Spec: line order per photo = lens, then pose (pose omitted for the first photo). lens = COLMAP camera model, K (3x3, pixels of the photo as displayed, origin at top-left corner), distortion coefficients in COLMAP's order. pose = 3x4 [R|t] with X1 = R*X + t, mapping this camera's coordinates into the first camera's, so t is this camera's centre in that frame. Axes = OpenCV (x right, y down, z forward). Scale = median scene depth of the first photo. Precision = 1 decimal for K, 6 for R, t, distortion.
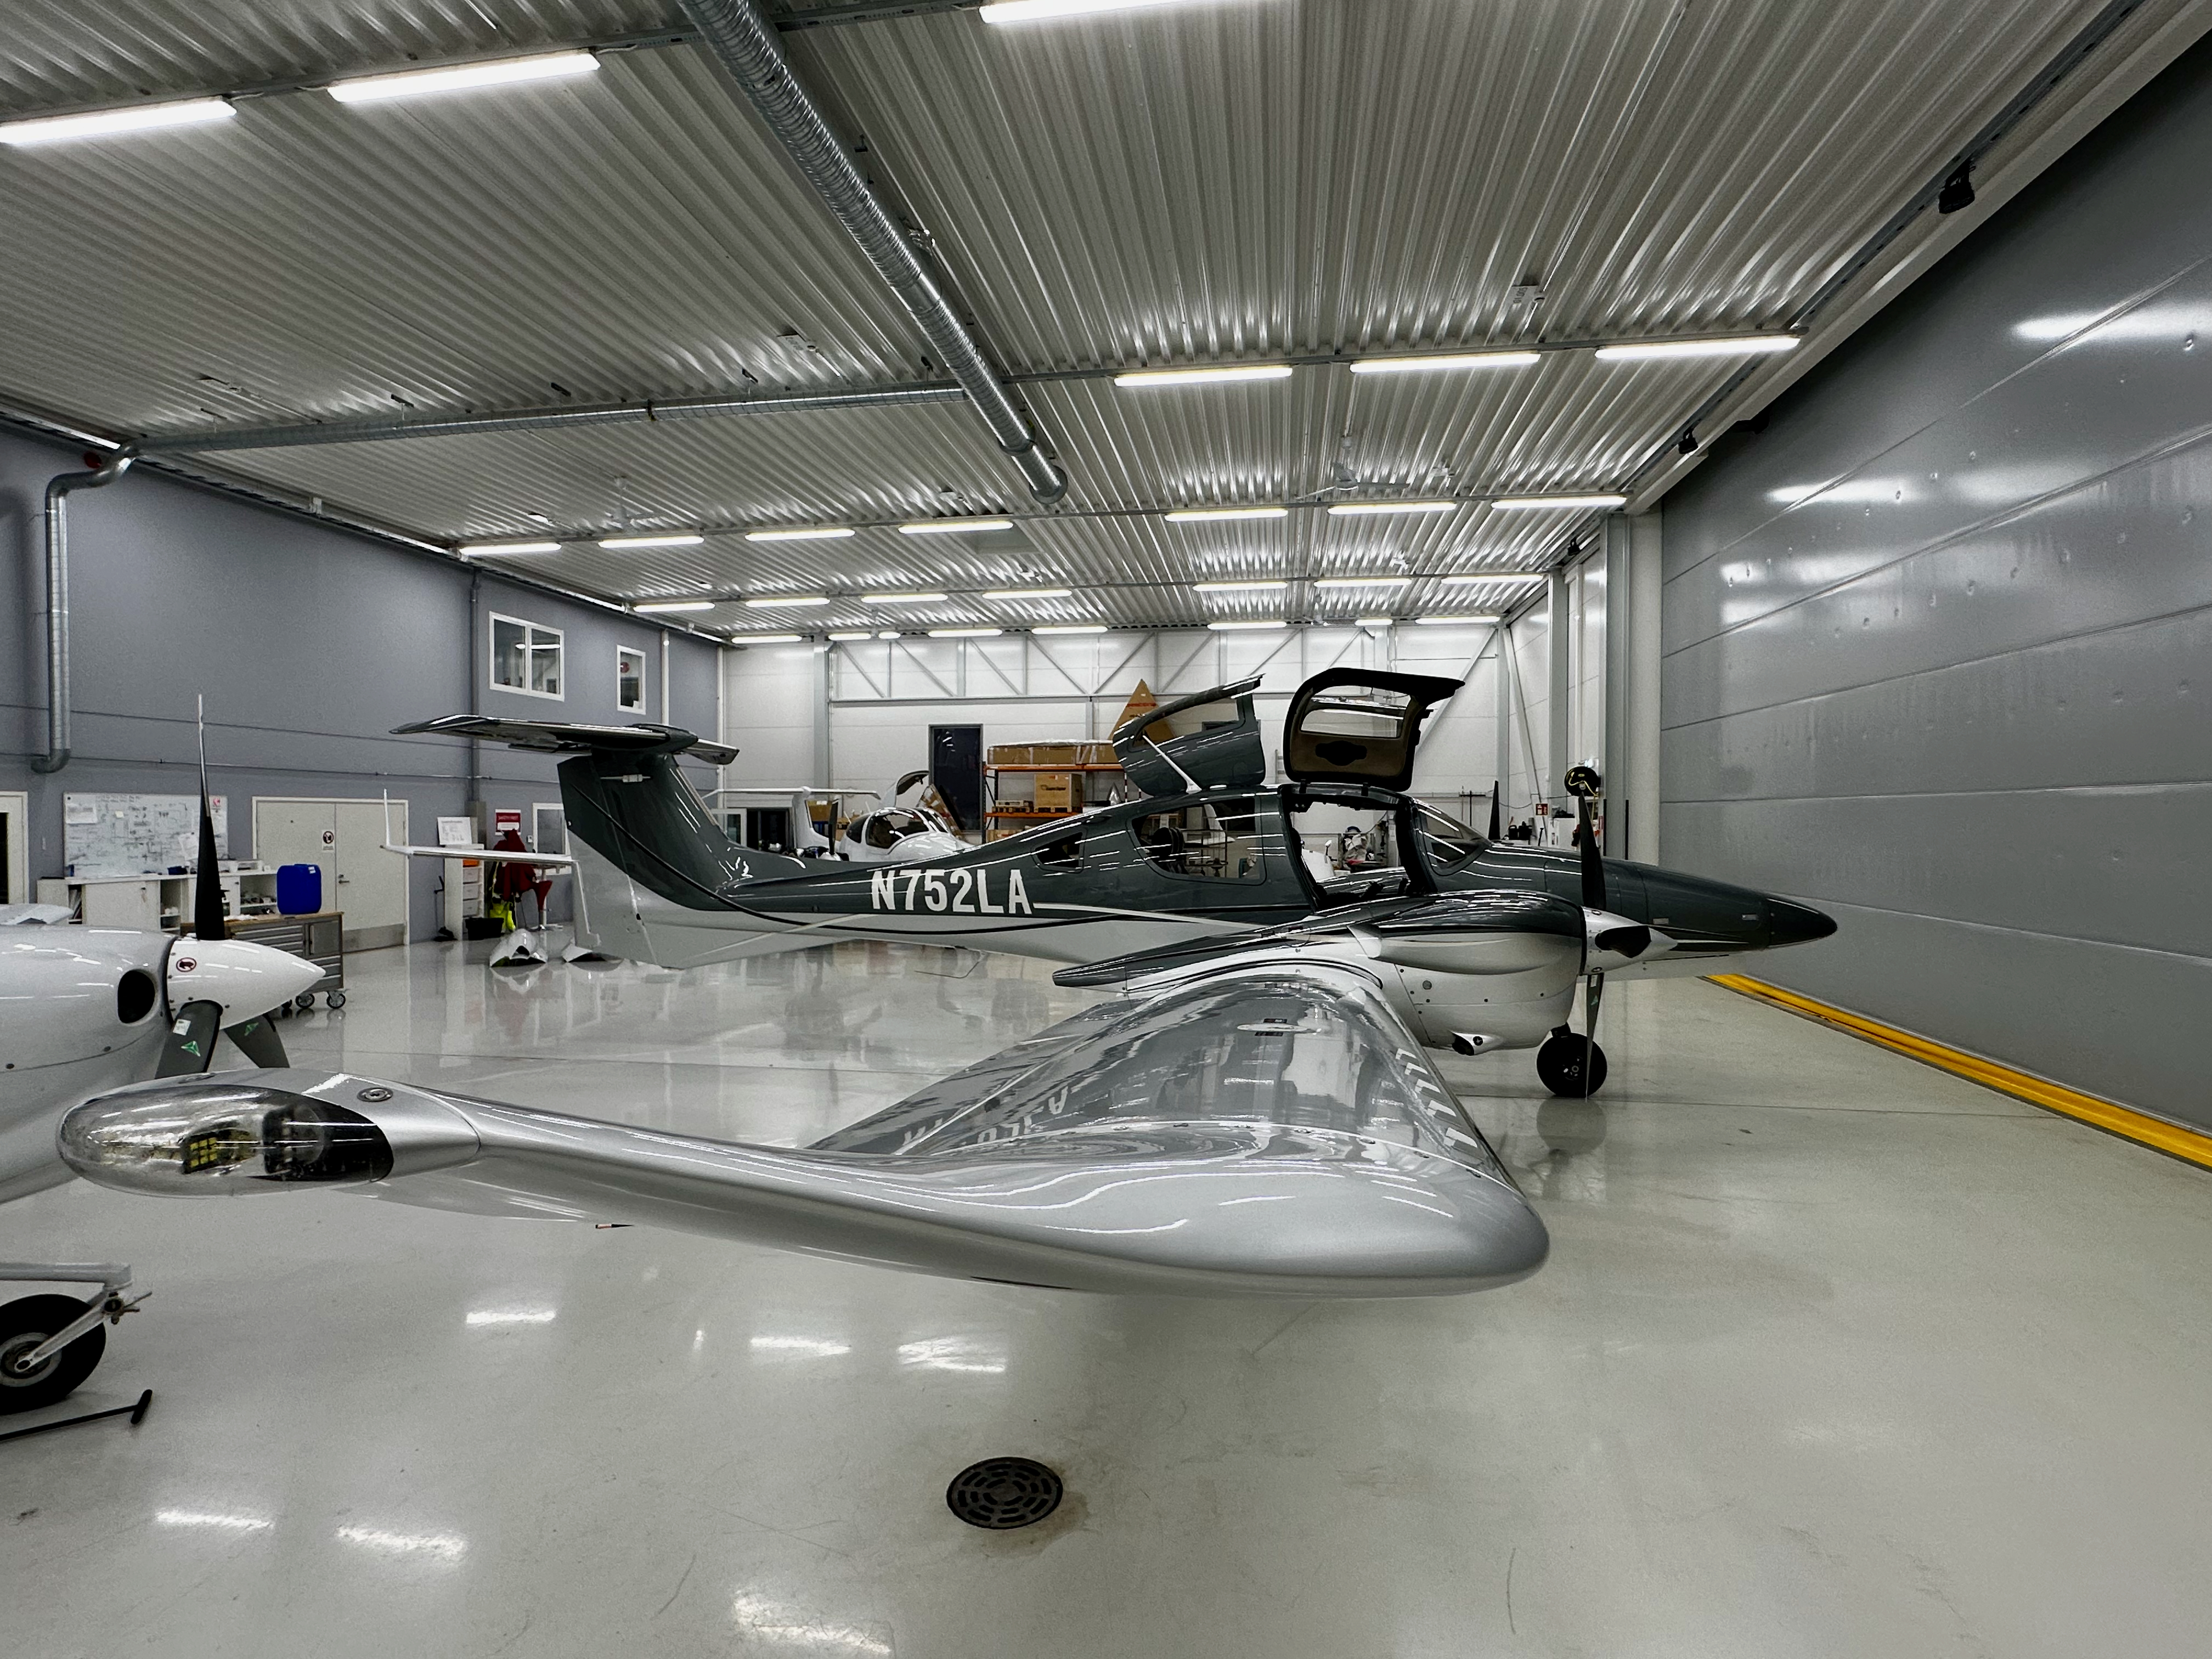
lens RADIAL K [[1093.1, 0, 1100.4], [0, 1093.1, 832.2], [0, 0, 1]] dist [-0.004037, 0.001576]
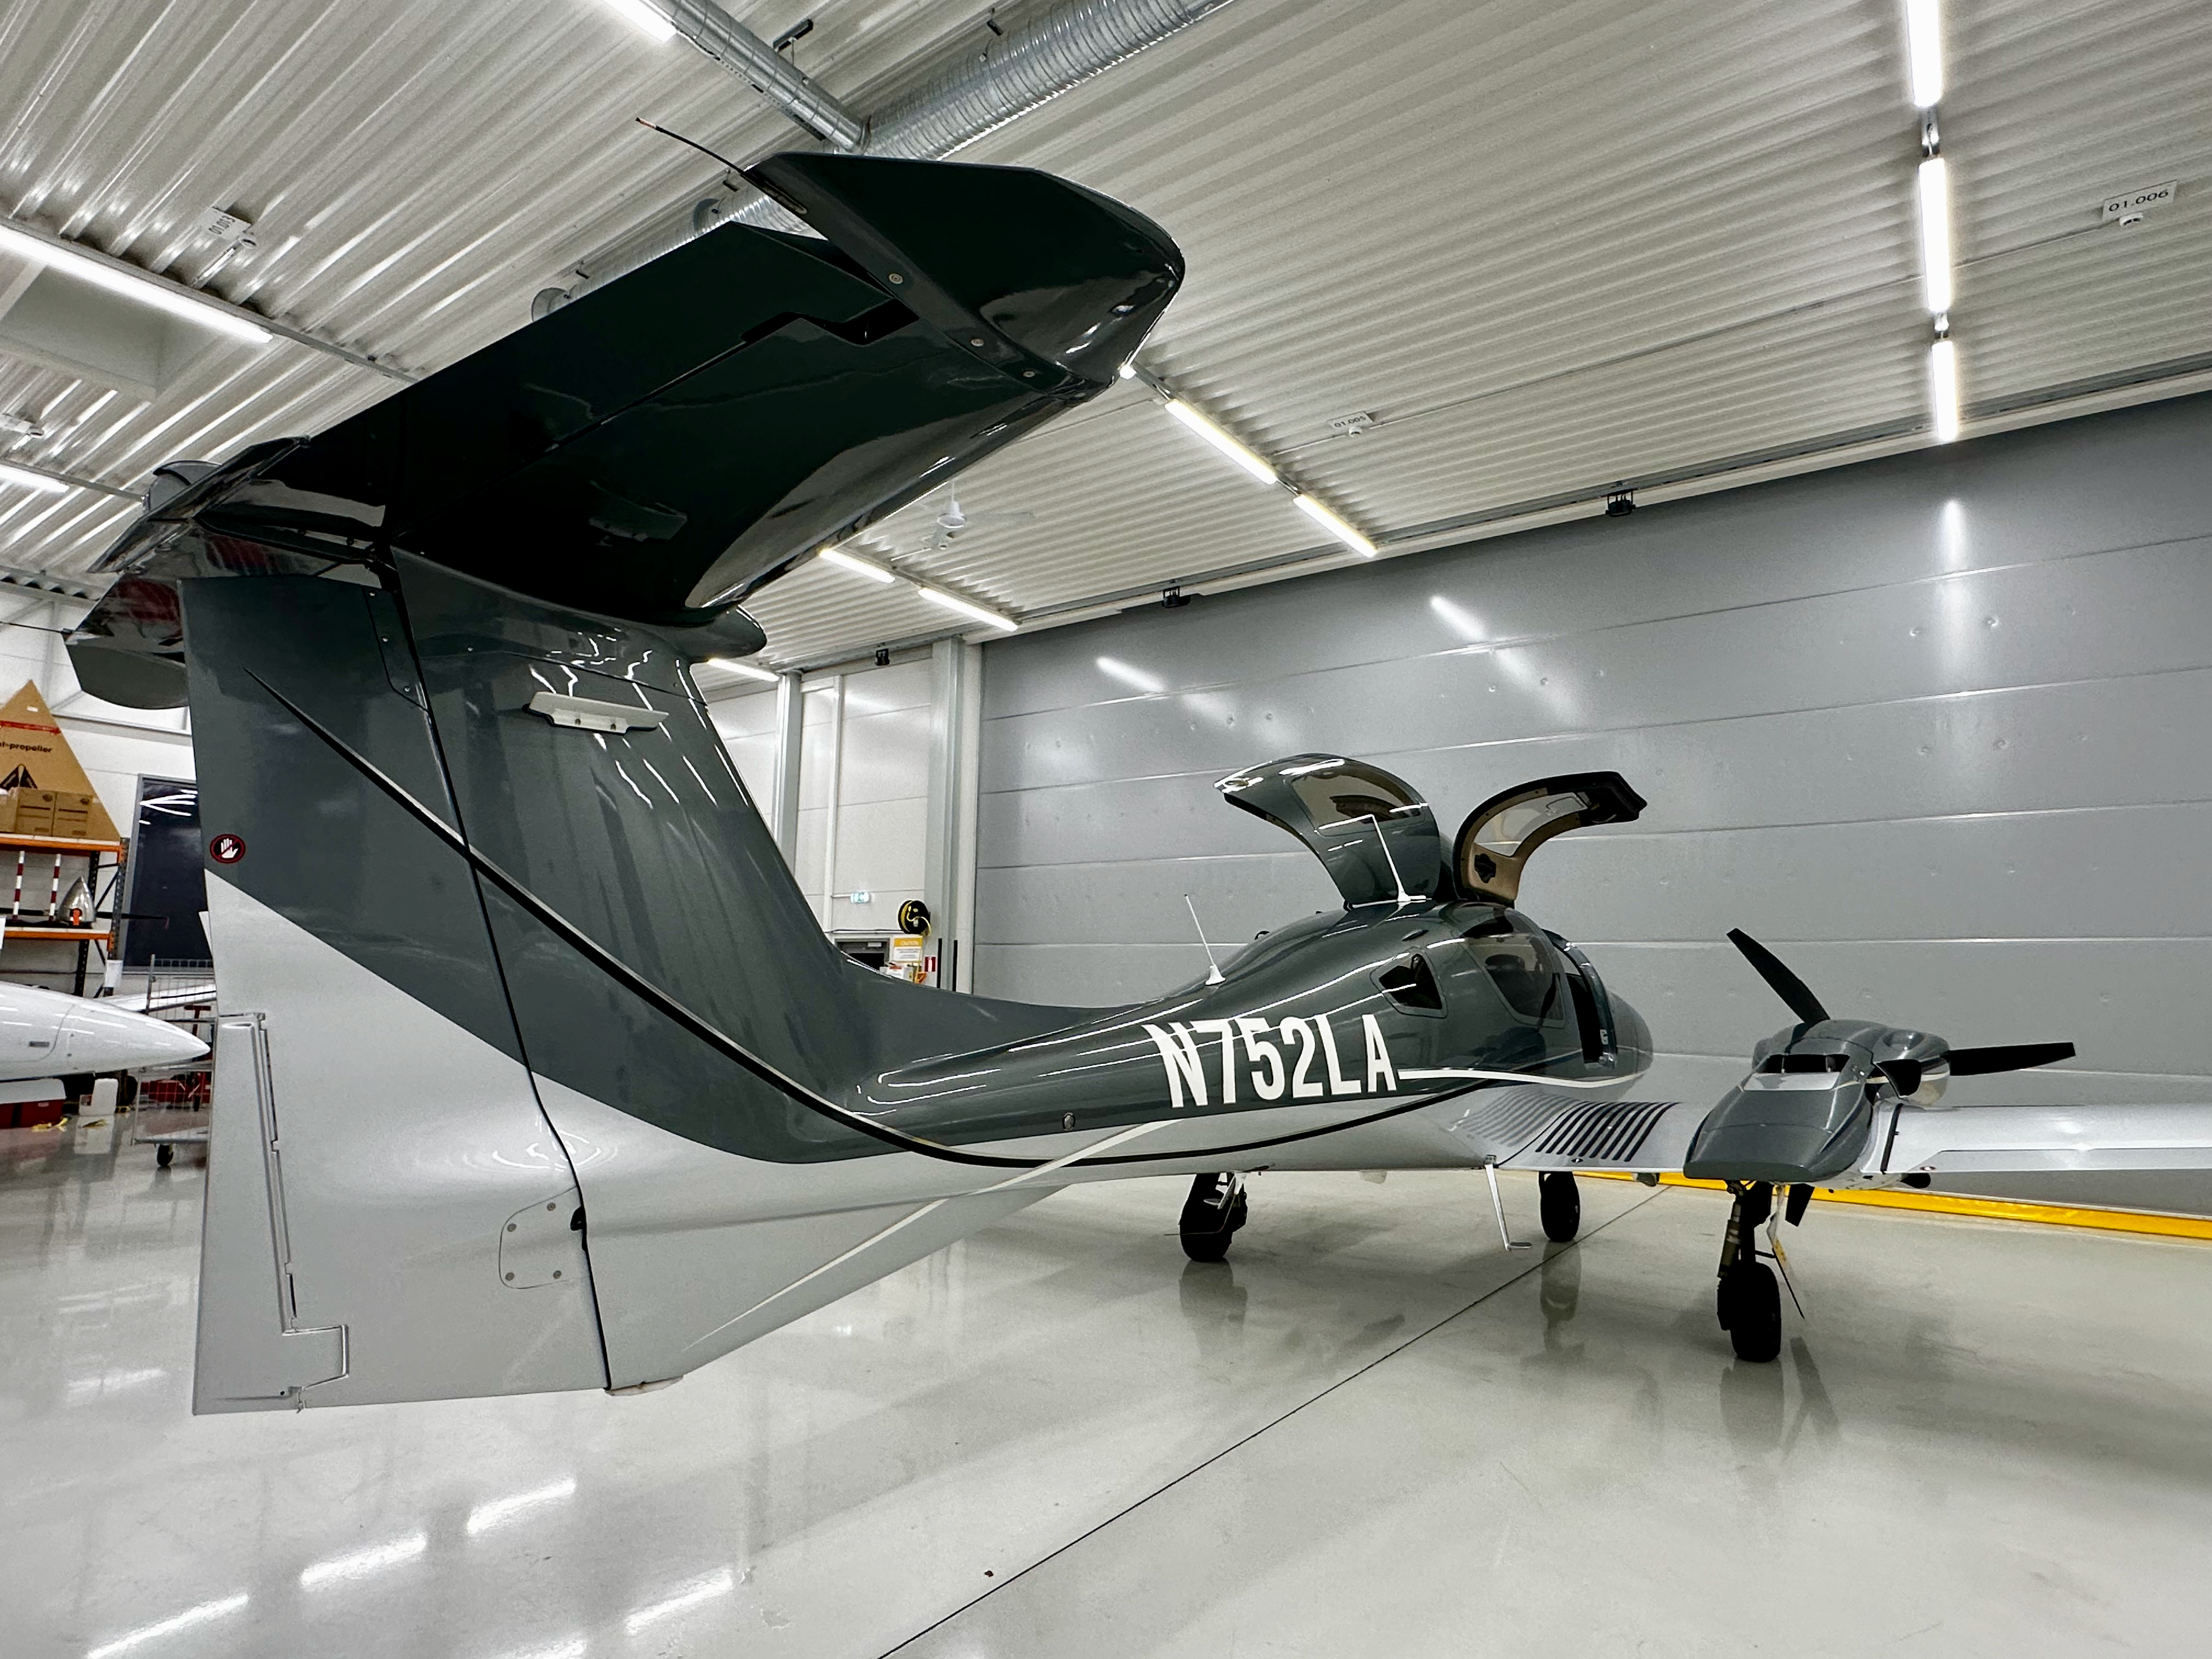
lens RADIAL K [[1188.4, 0, 1106.0], [0, 1188.4, 829.5], [0, 0, 1]] dist [-0.005833, -0.000587]
pose [[0.451035, 0.122139, 0.884109, -0.318446], [-0.005938, 0.990981, -0.133873, 0.010203], [-0.892486, 0.055131, 0.447692, 0.378939]]
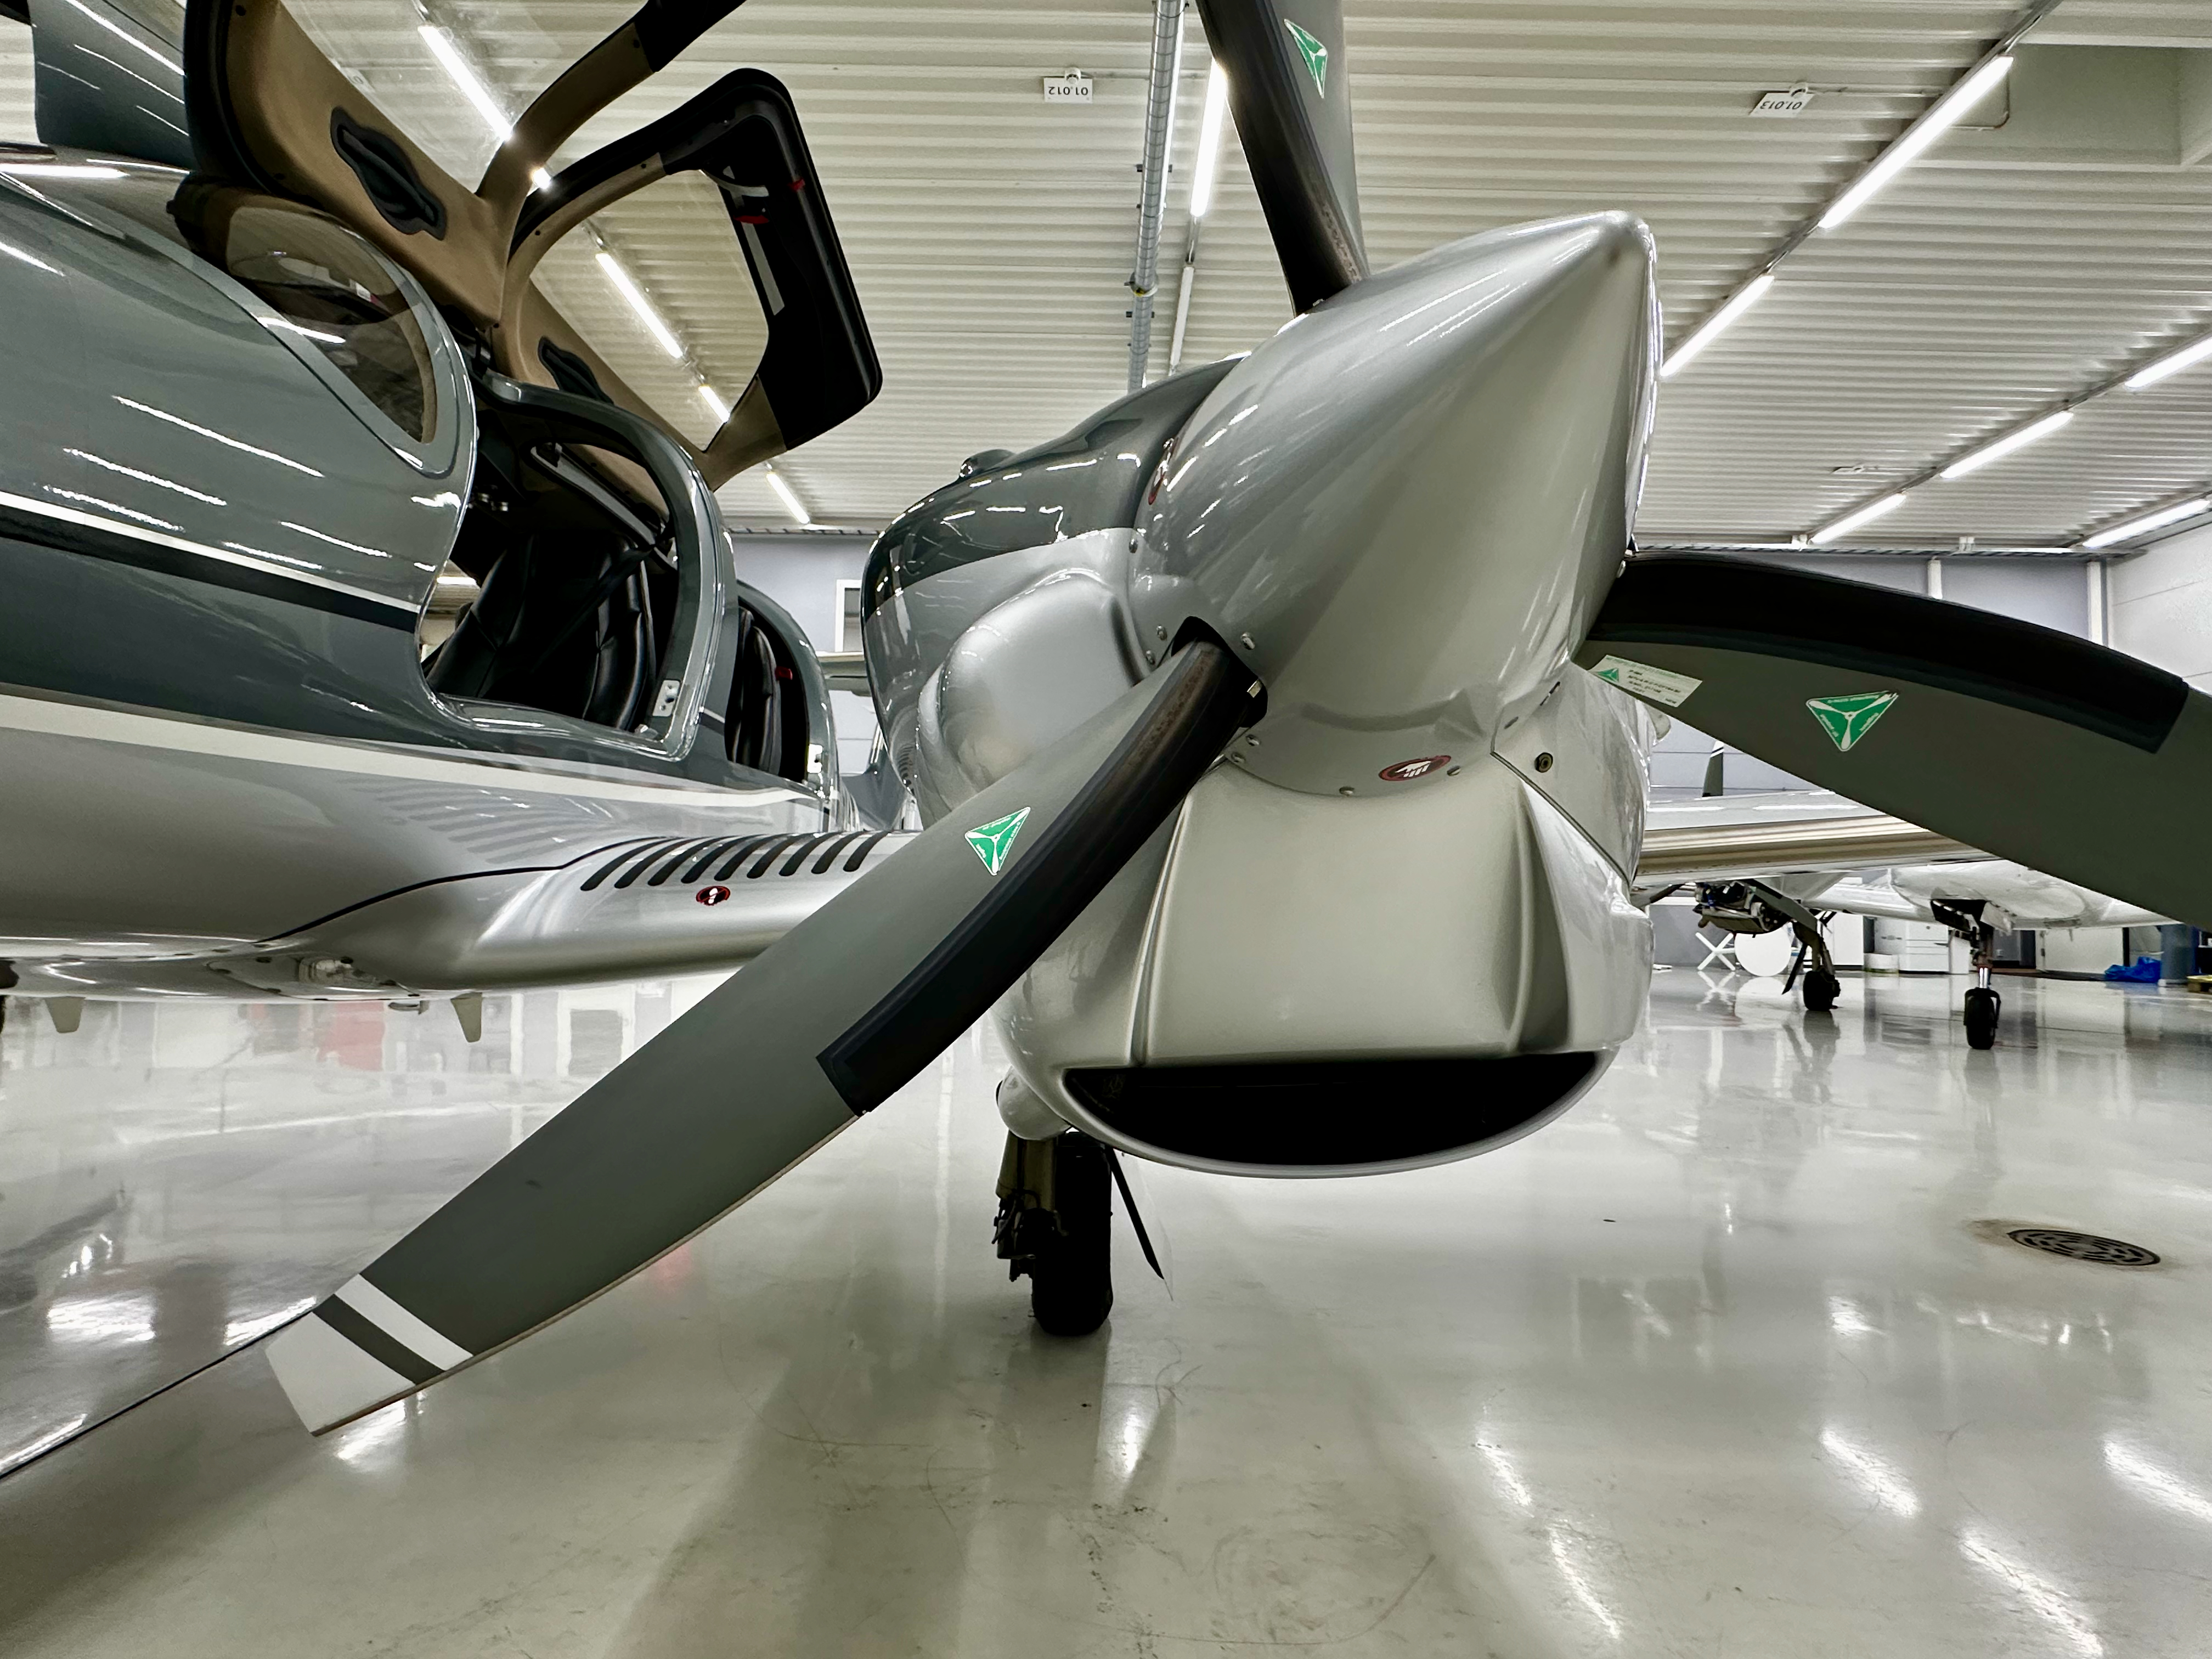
lens RADIAL K [[1089.9, 0, 1097.5], [0, 1089.9, 840.7], [0, 0, 1]] dist [-0.002601, -0.000962]
pose [[0.166202, -0.041657, -0.985211, 0.235837], [-0.026532, 0.998557, -0.046697, 0.047393], [0.985735, 0.033901, 0.164857, 0.521724]]
